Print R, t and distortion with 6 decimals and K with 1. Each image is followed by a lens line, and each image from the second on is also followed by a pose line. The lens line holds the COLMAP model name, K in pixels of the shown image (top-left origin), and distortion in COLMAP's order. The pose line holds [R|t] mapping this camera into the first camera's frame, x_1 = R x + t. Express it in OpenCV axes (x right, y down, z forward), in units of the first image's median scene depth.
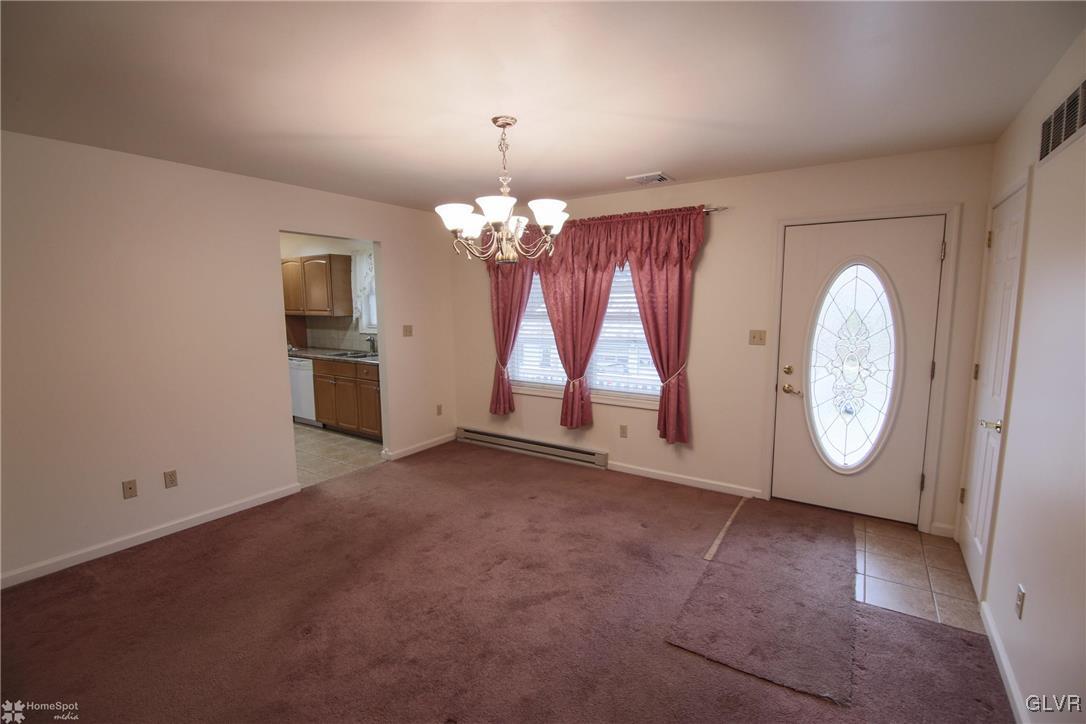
lens RADIAL K [[488.4, 0, 545.2], [0, 488.4, 362.5], [0, 0, 1]] dist [-0.007485, -0.005078]
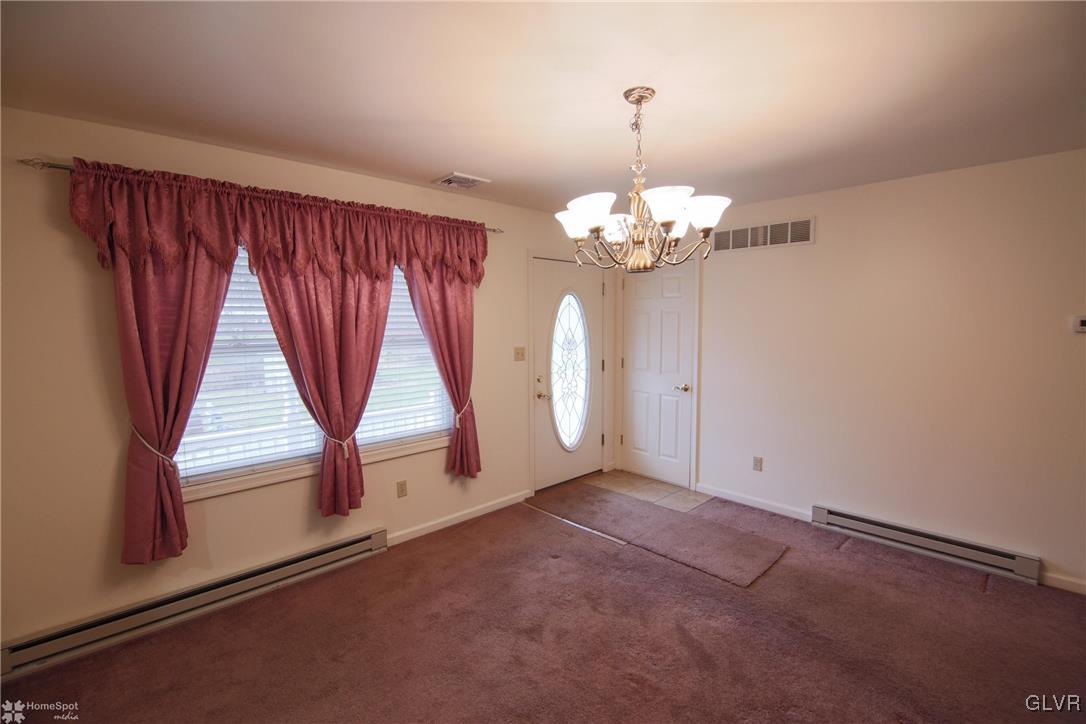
lens RADIAL K [[488.4, 0, 535.2], [0, 488.4, 367.3], [0, 0, 1]] dist [-0.007485, -0.005078]
pose [[0.219404, -0.080921, 0.972272, -0.589553], [0.131006, 0.989973, 0.052831, -0.069885], [-0.966799, 0.115782, 0.227805, 0.665871]]
